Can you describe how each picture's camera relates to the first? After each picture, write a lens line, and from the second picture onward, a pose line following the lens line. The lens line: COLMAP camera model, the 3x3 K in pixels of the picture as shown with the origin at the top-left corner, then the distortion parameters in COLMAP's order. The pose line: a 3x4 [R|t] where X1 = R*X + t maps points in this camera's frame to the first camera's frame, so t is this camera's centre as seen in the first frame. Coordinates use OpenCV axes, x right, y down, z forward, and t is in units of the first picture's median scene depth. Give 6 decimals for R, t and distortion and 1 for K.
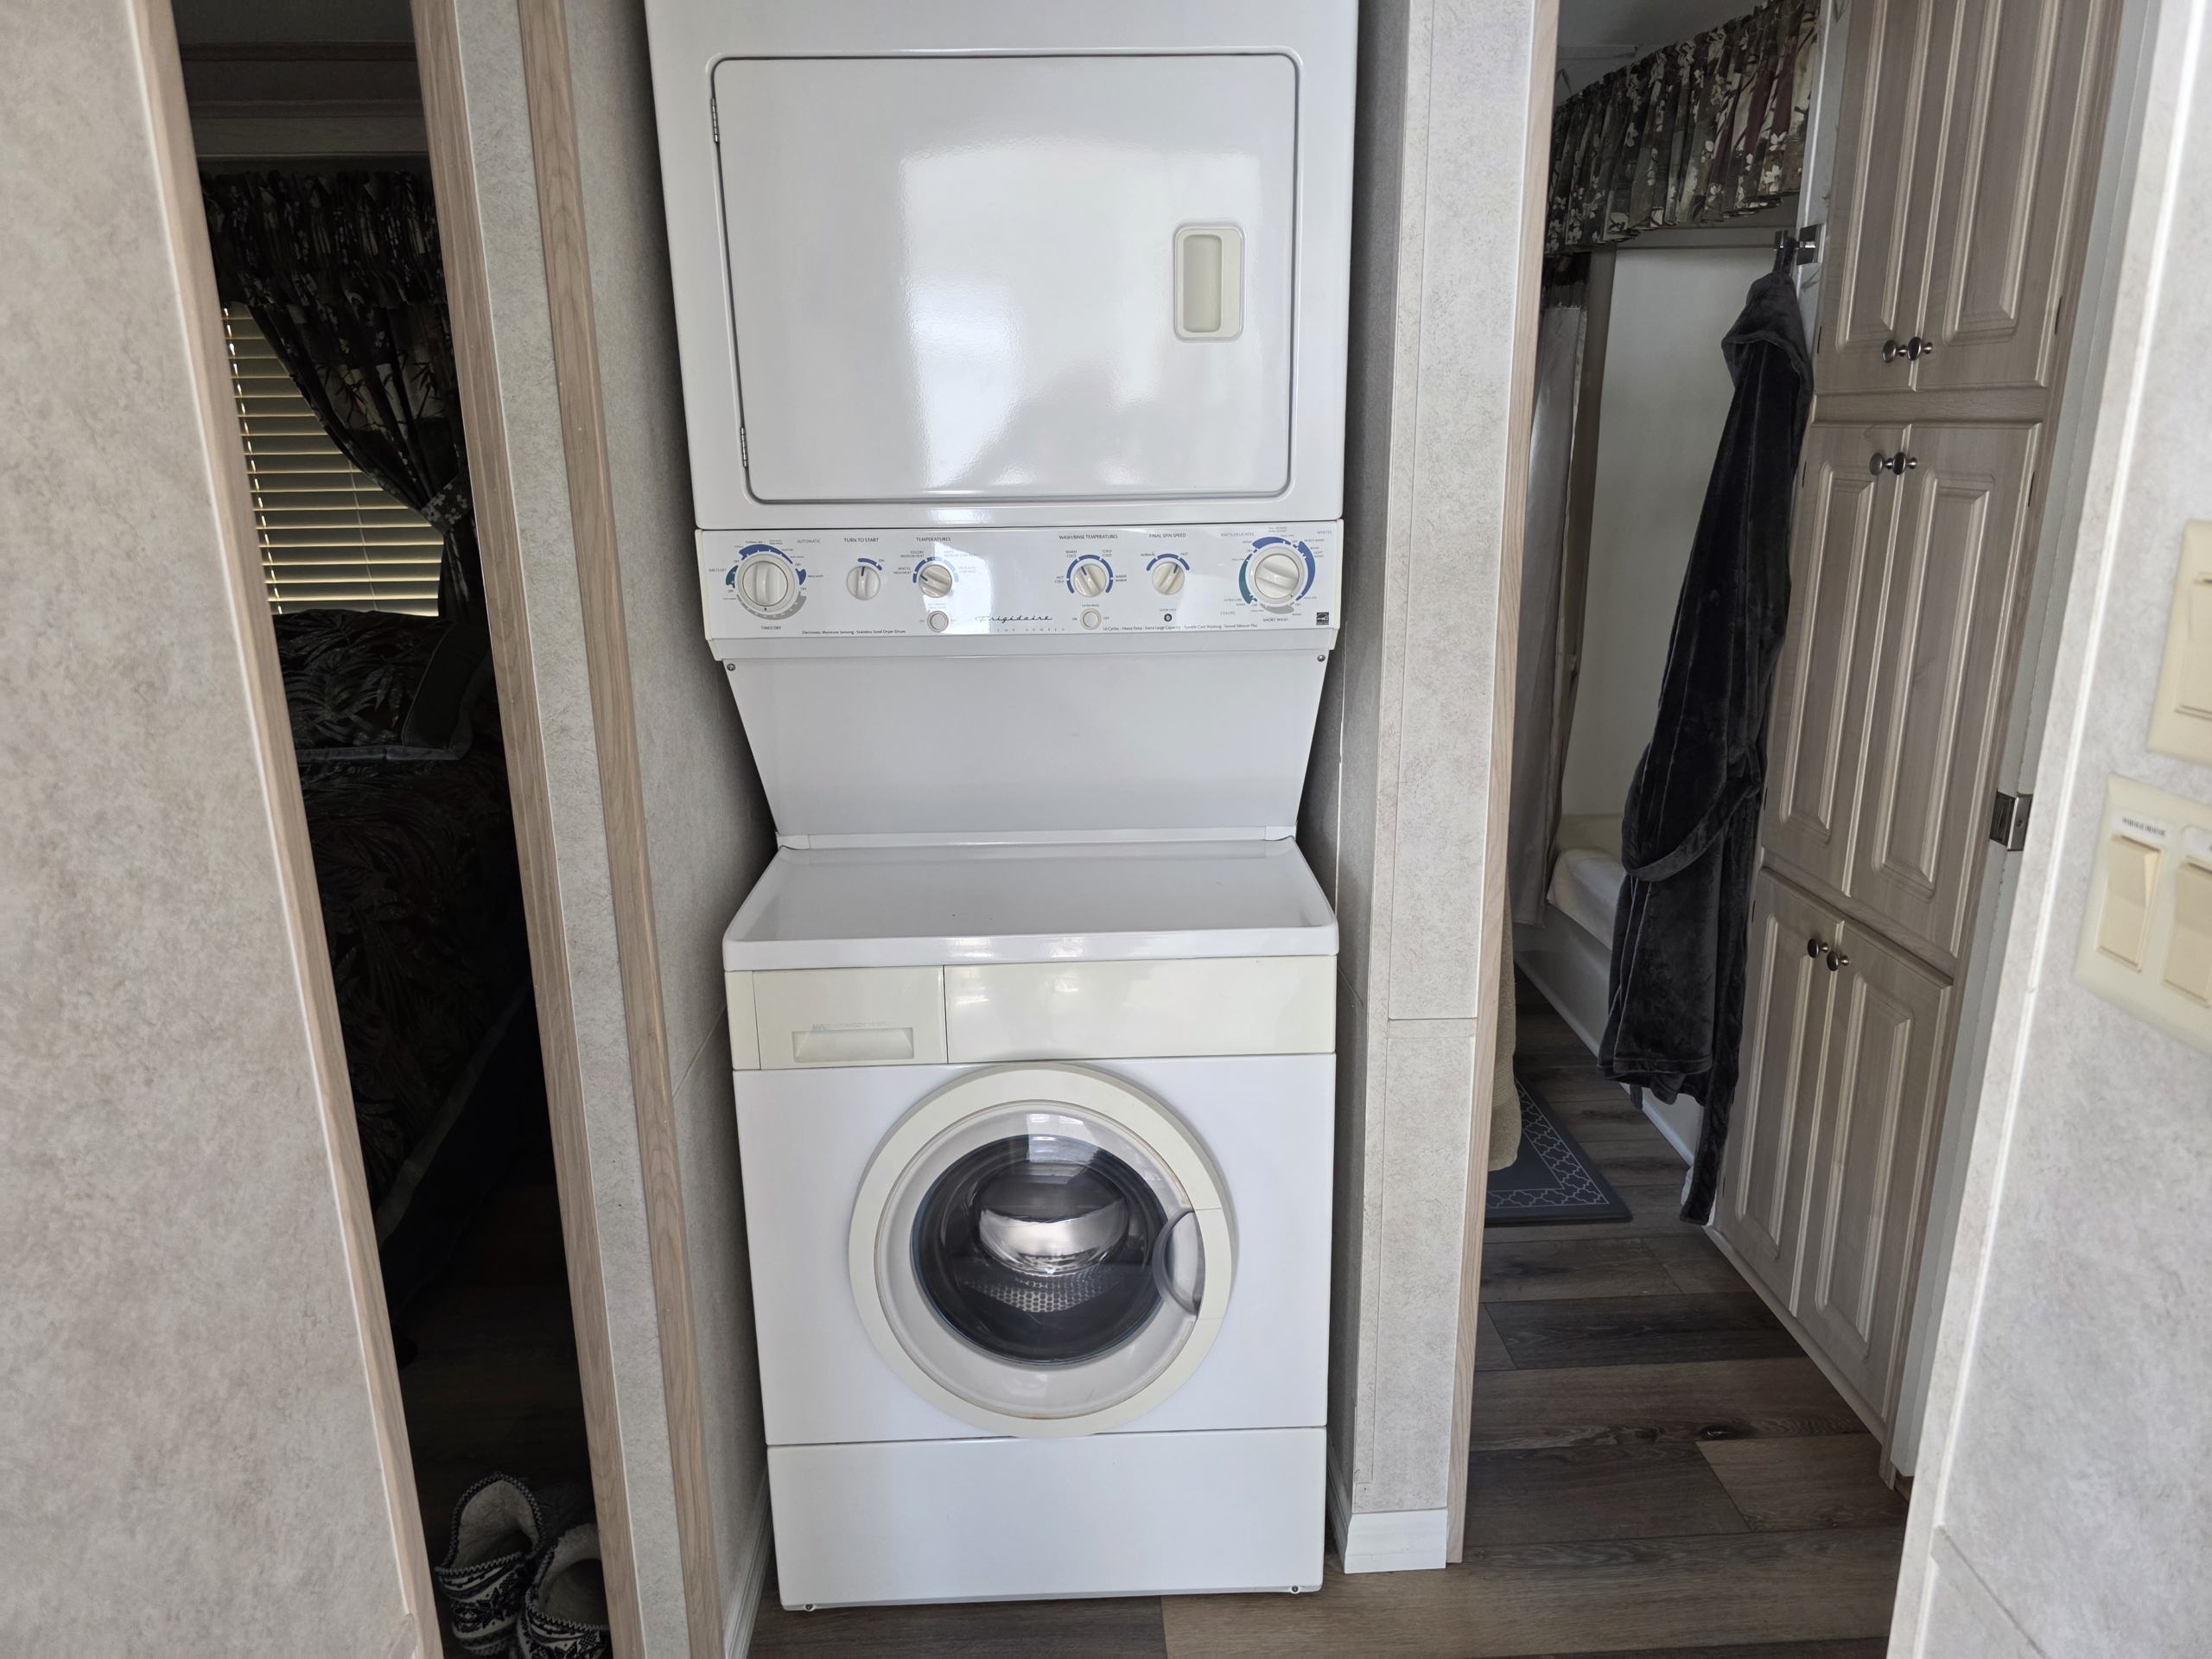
lens RADIAL K [[1491.9, 0, 1112.7], [0, 1491.9, 871.0], [0, 0, 1]] dist [0.016771, -0.007773]
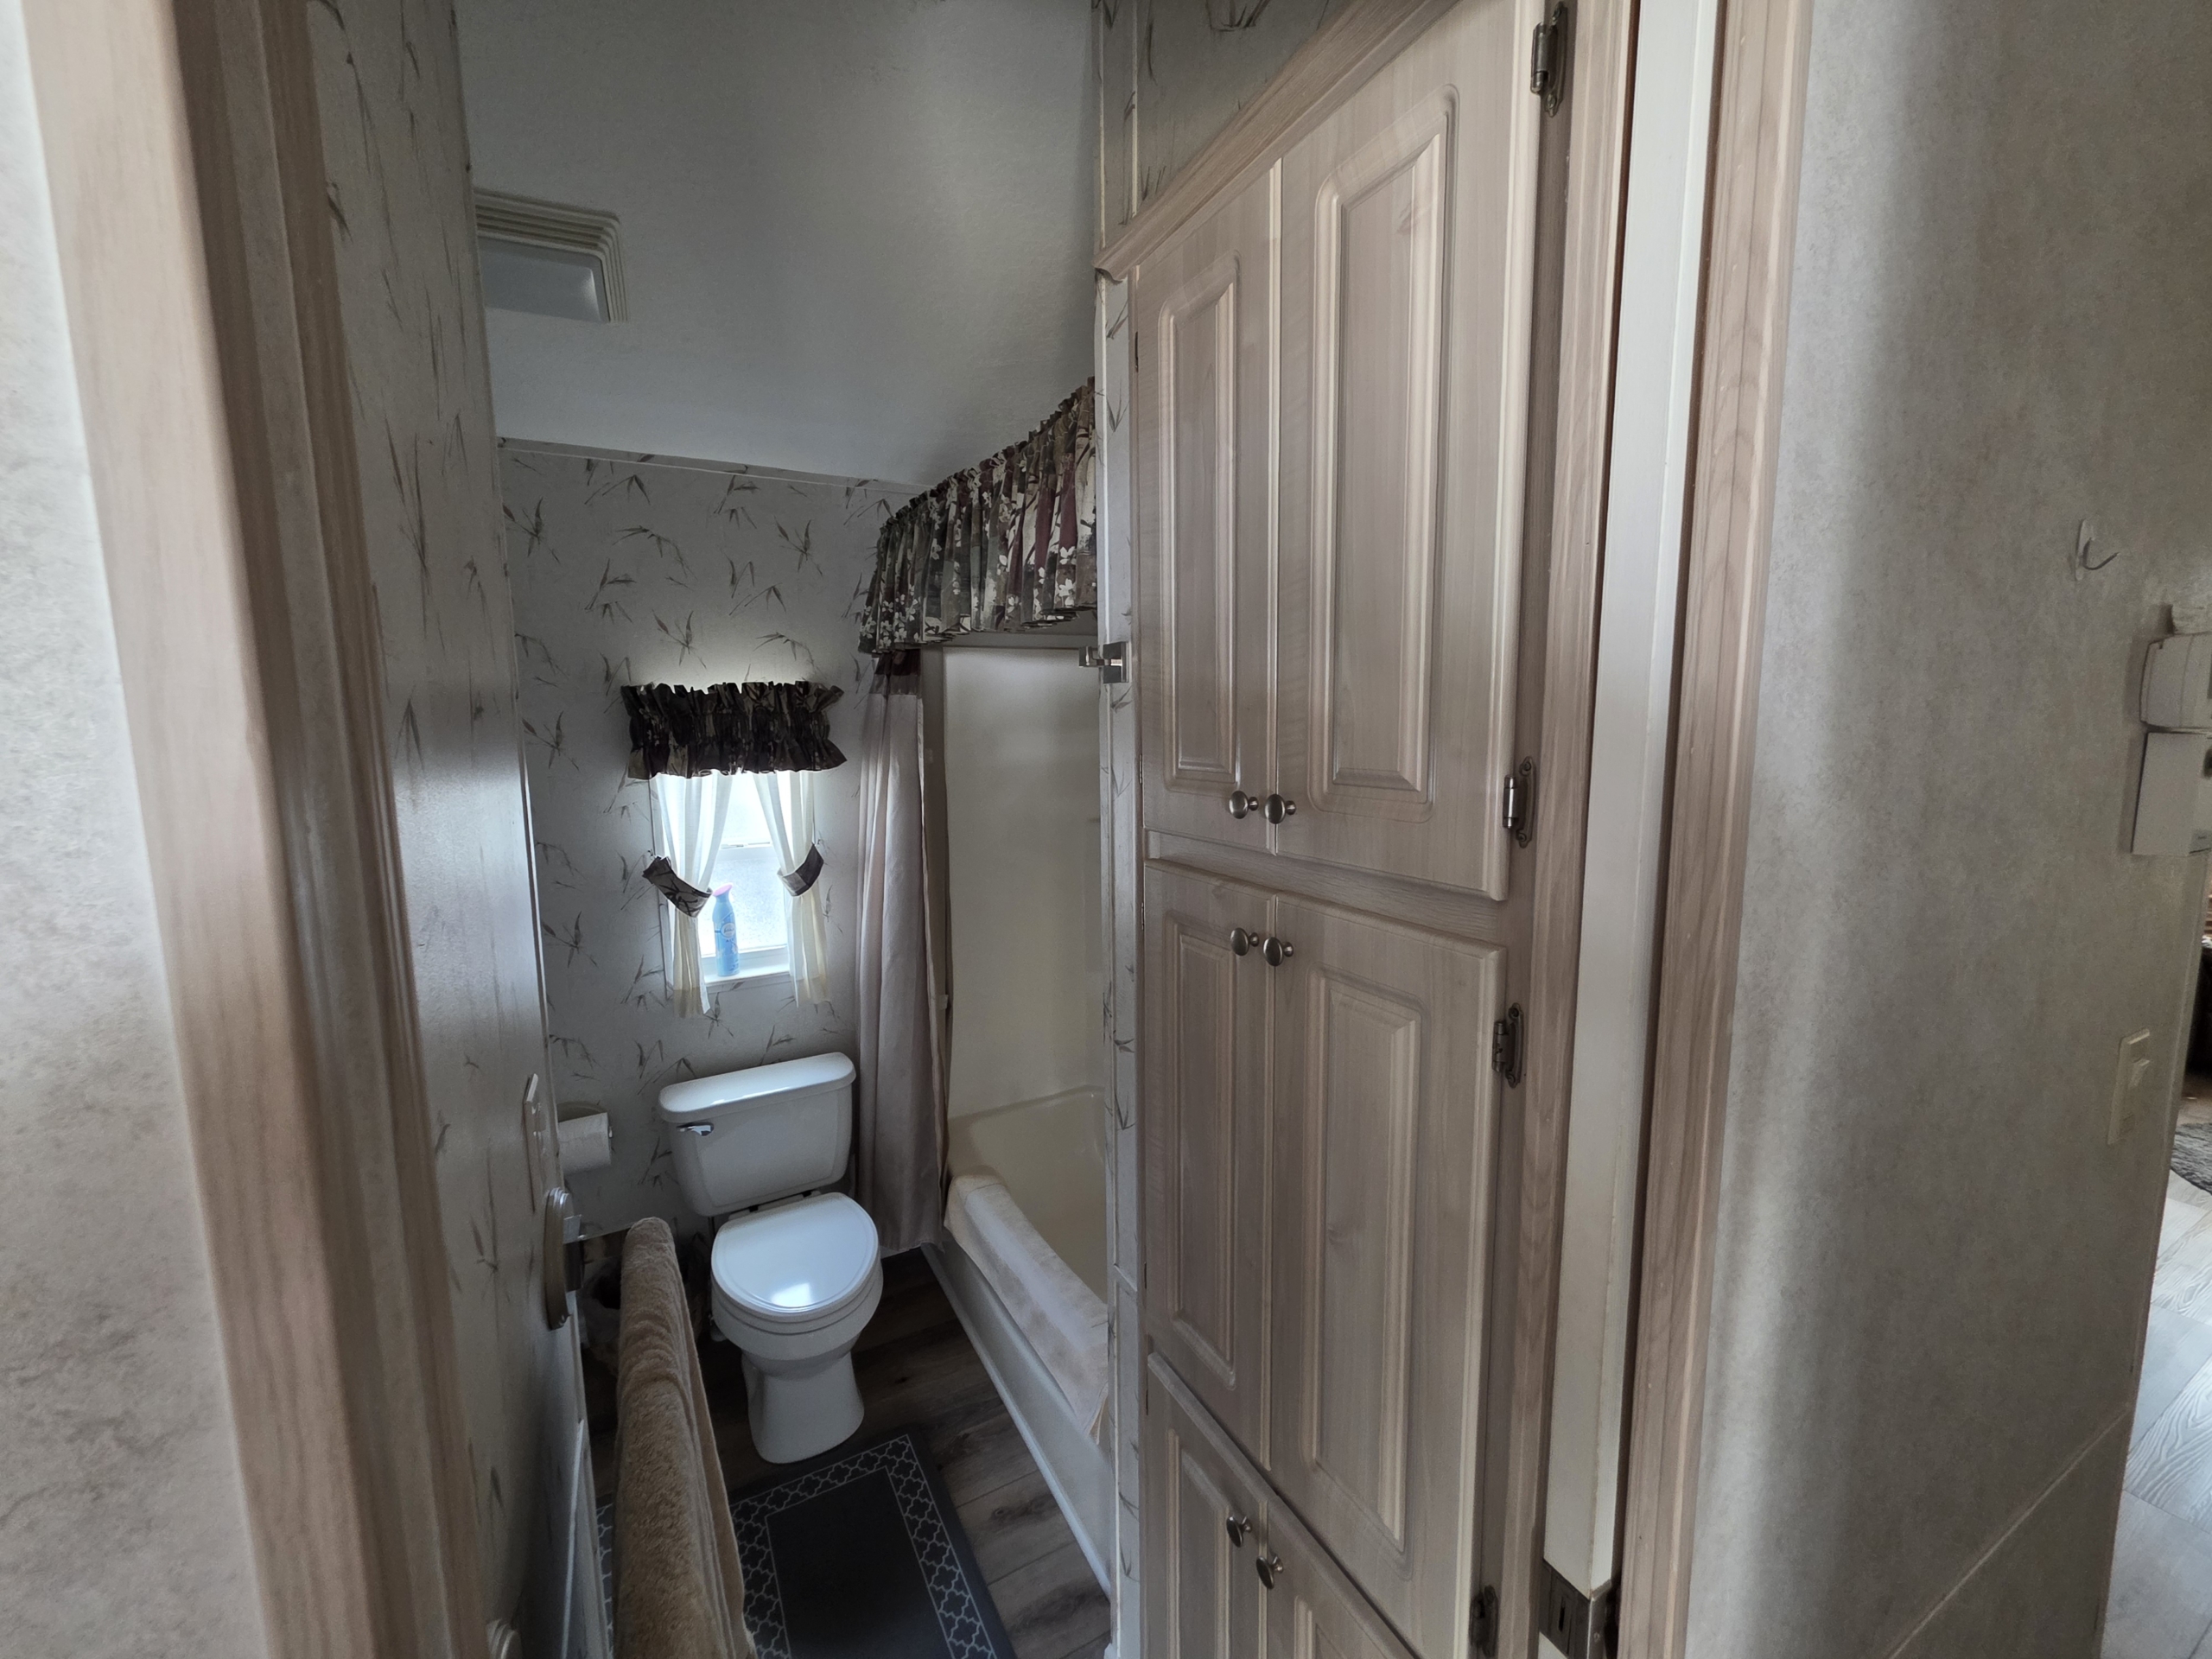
lens RADIAL K [[884.4, 0, 1104.9], [0, 884.4, 834.3], [0, 0, 1]] dist [-0.000435, 0.000997]
pose [[0.904496, -0.053900, 0.423063, 0.202337], [0.124173, 0.982287, -0.140330, -0.214564], [-0.408006, 0.179461, 0.895167, 0.482718]]
